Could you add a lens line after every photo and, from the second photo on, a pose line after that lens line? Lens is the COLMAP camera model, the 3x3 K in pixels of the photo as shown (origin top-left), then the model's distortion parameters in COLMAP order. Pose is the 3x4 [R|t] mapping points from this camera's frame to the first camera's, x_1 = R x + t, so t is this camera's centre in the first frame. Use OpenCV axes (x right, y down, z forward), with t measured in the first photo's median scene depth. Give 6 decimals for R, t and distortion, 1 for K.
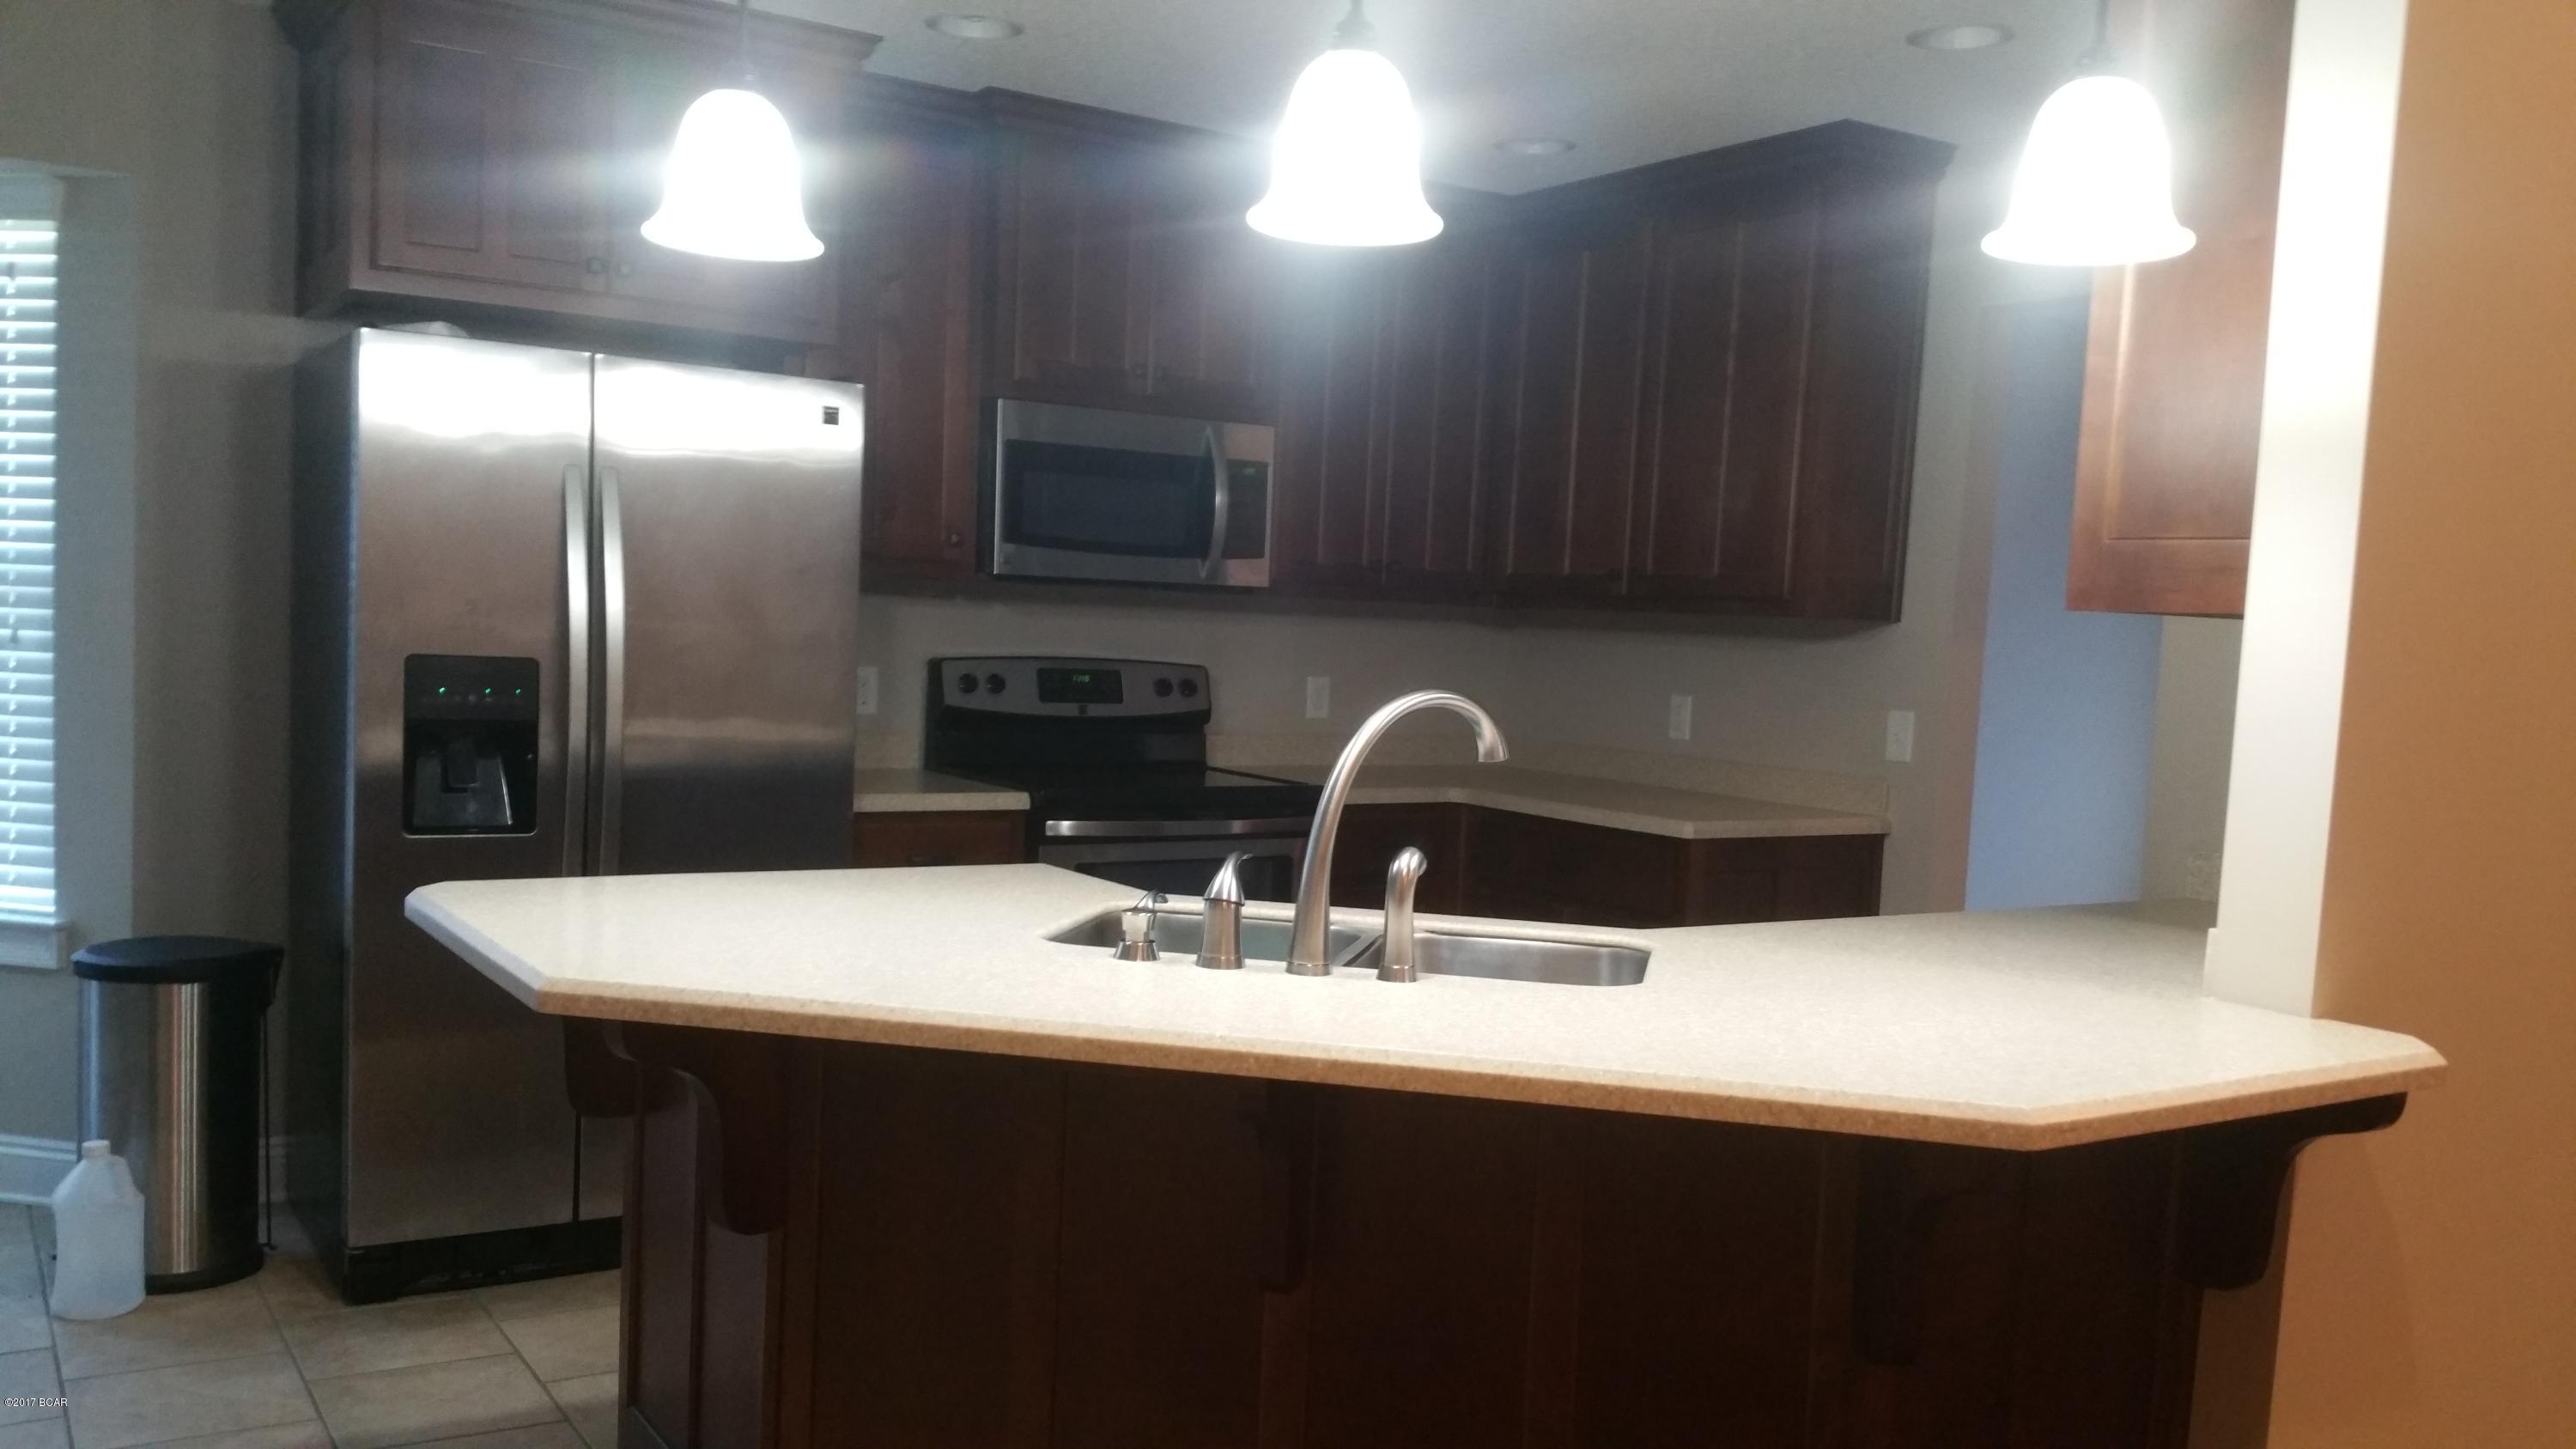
lens RADIAL K [[2095.6, 0, 1289.3], [0, 2095.6, 802.5], [0, 0, 1]] dist [0.095589, -0.178648]
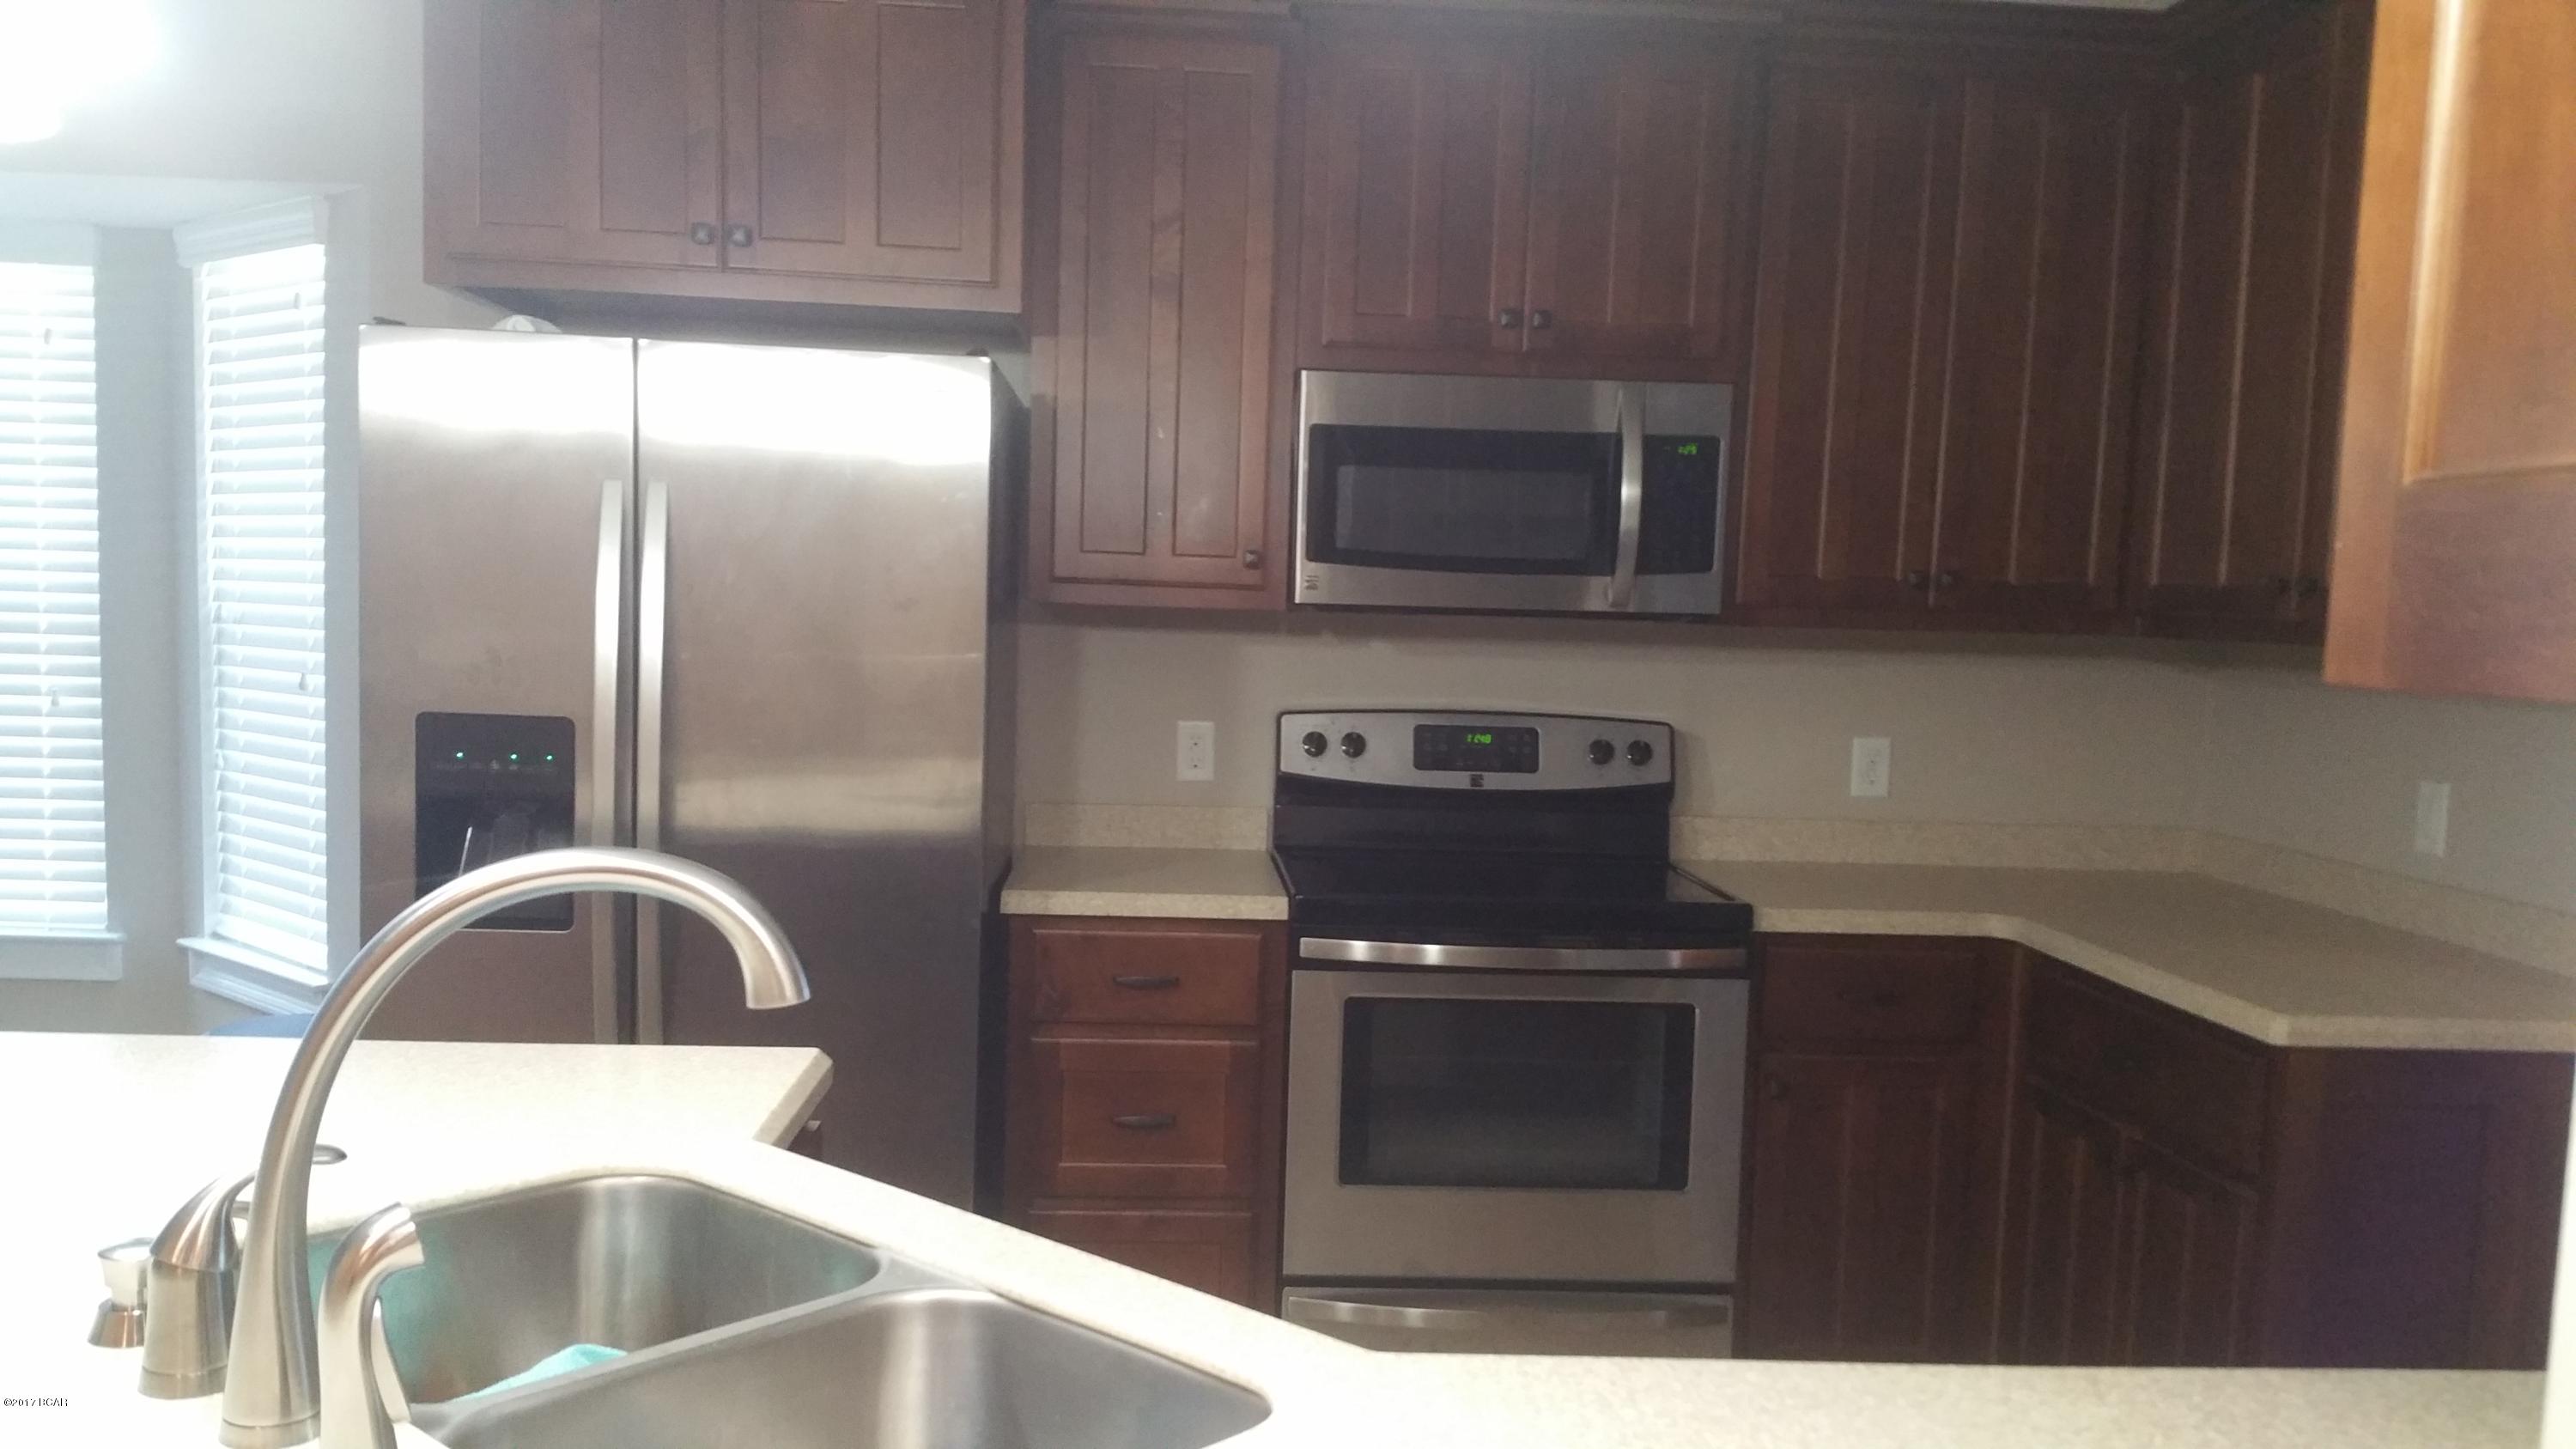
lens RADIAL K [[2085.1, 0, 1253.6], [0, 2085.1, 770.6], [0, 0, 1]] dist [0.054735, -0.005560]
pose [[0.870610, 0.024936, -0.491341, 0.203091], [-0.037812, 0.999152, -0.016291, -0.033407], [0.490519, 0.032762, 0.870815, 0.320349]]
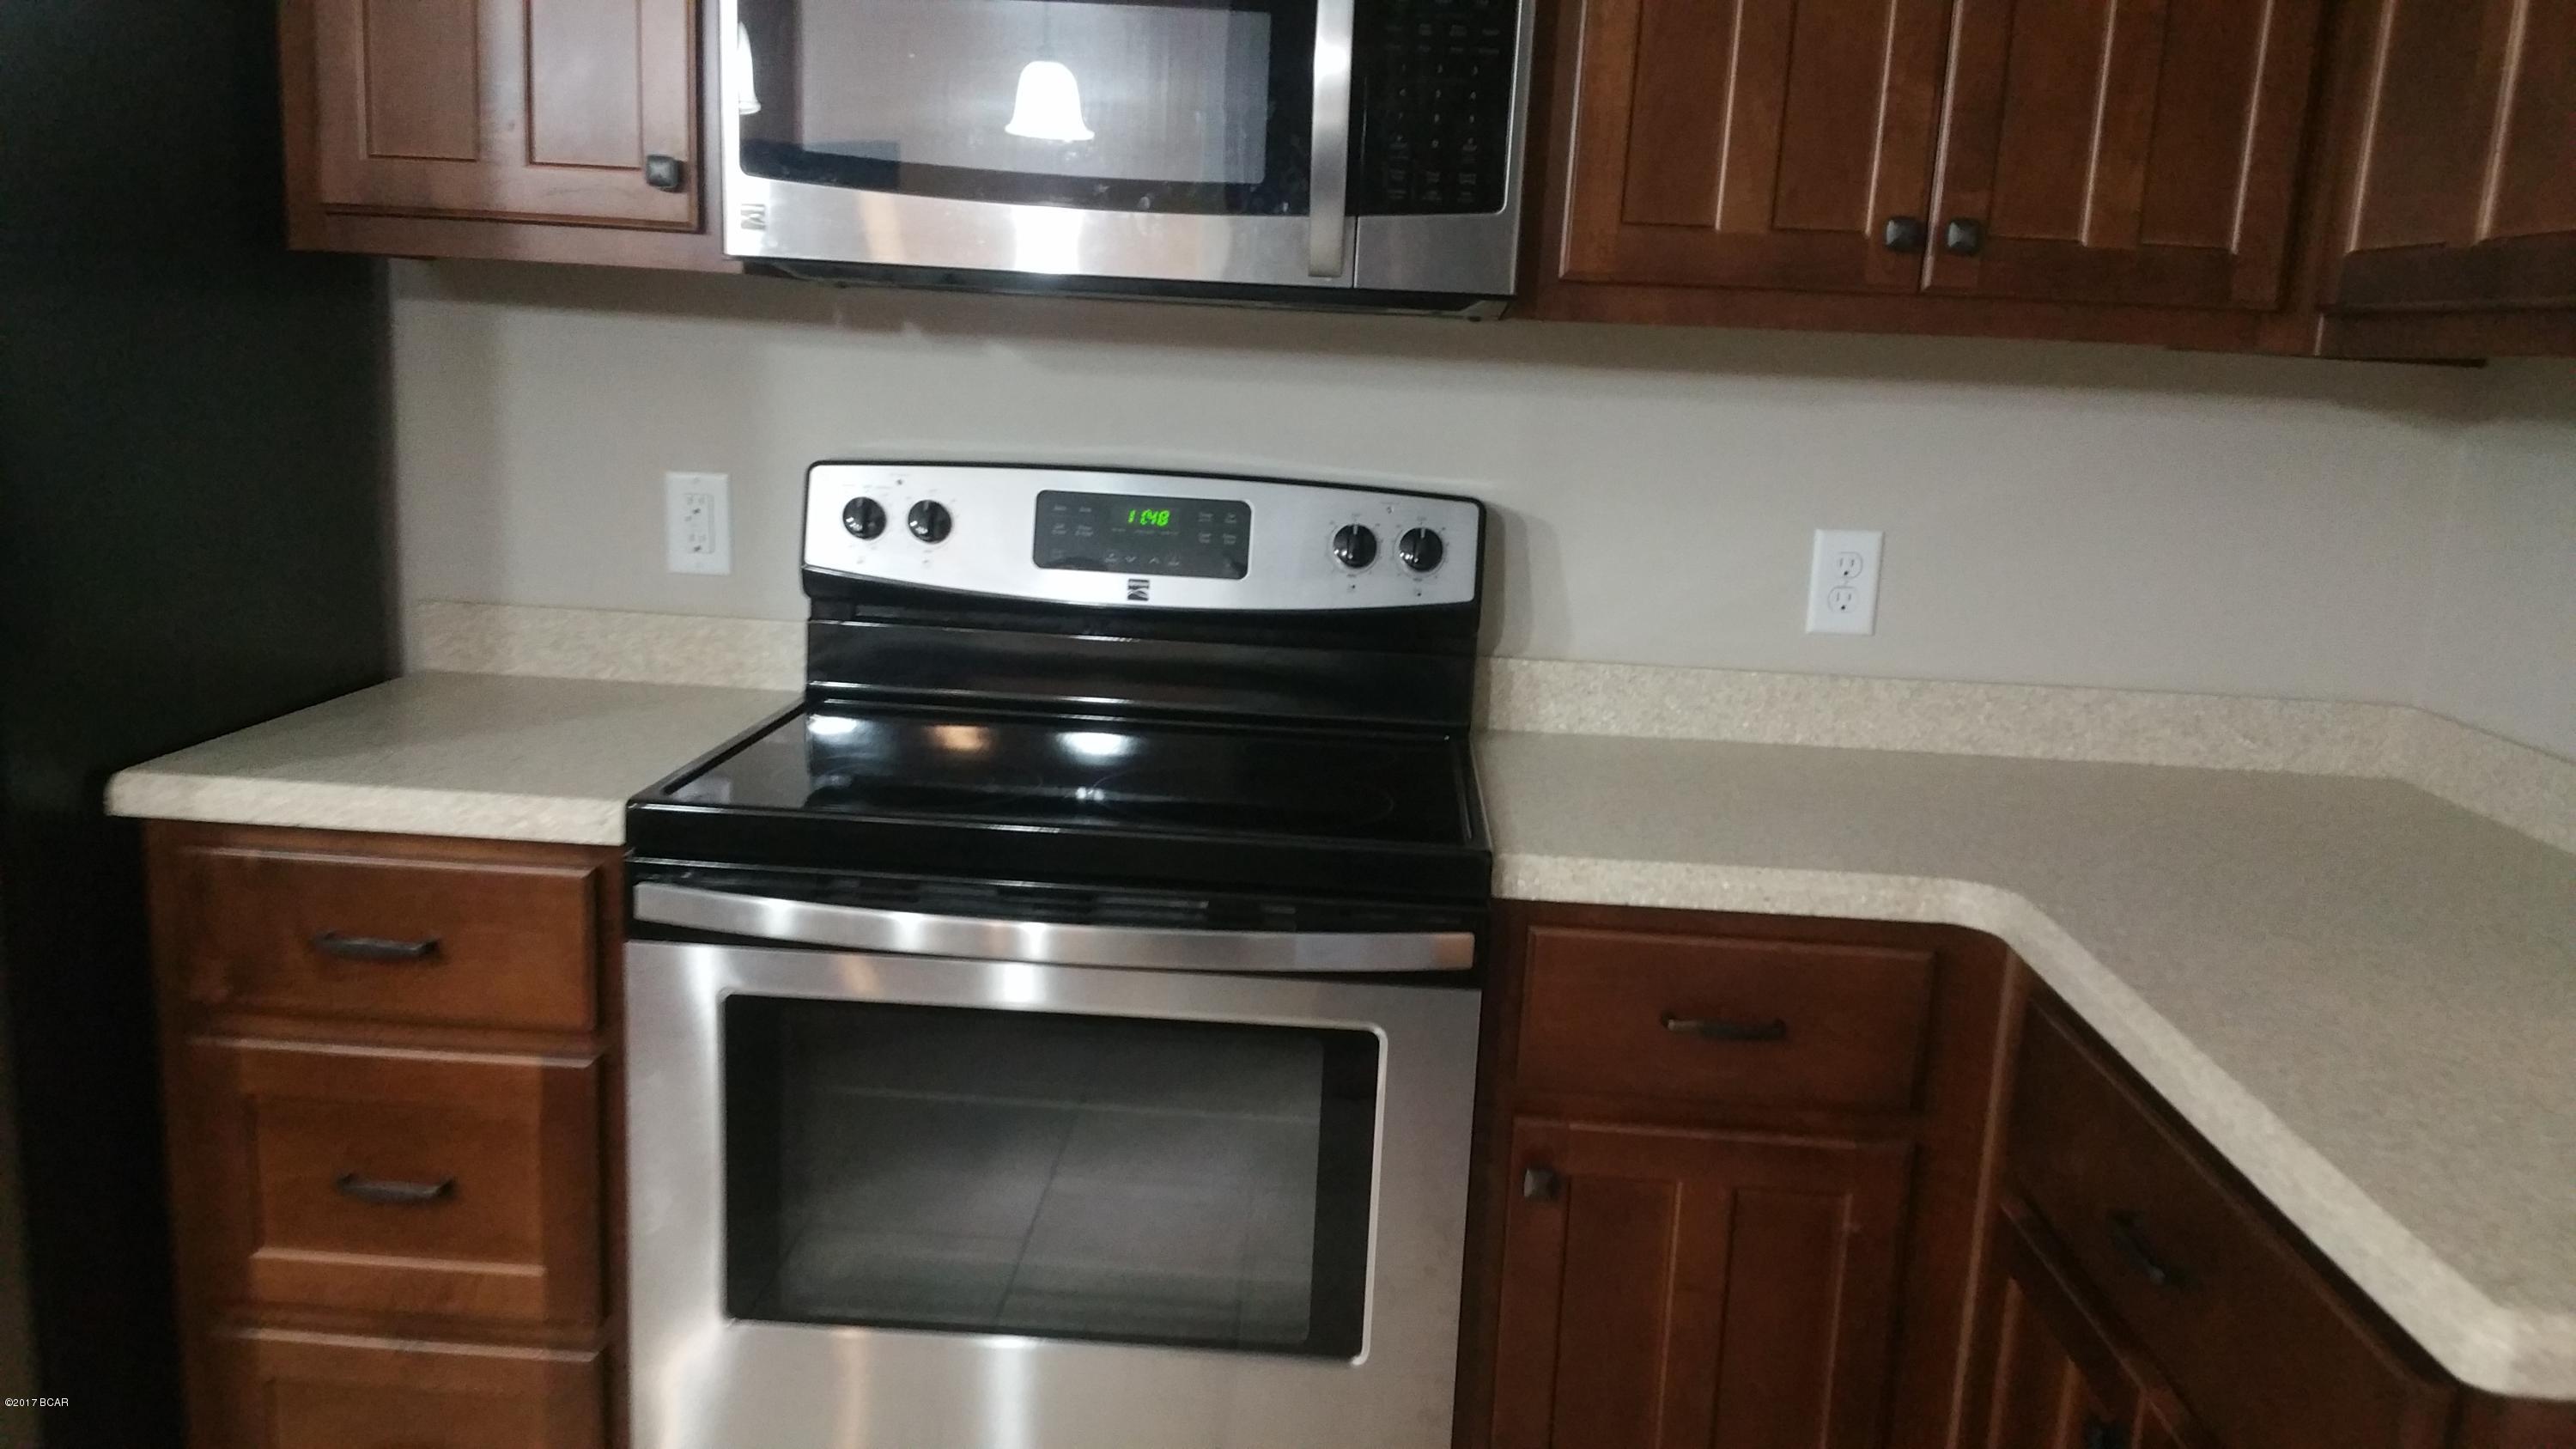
lens RADIAL K [[2095.6, 0, 1289.3], [0, 2095.6, 802.5], [0, 0, 1]] dist [0.095589, -0.178648]
pose [[0.820631, 0.118290, -0.559081, 0.182655], [-0.066012, 0.991415, 0.112869, -0.052975], [0.567632, -0.055718, 0.821395, 0.671991]]
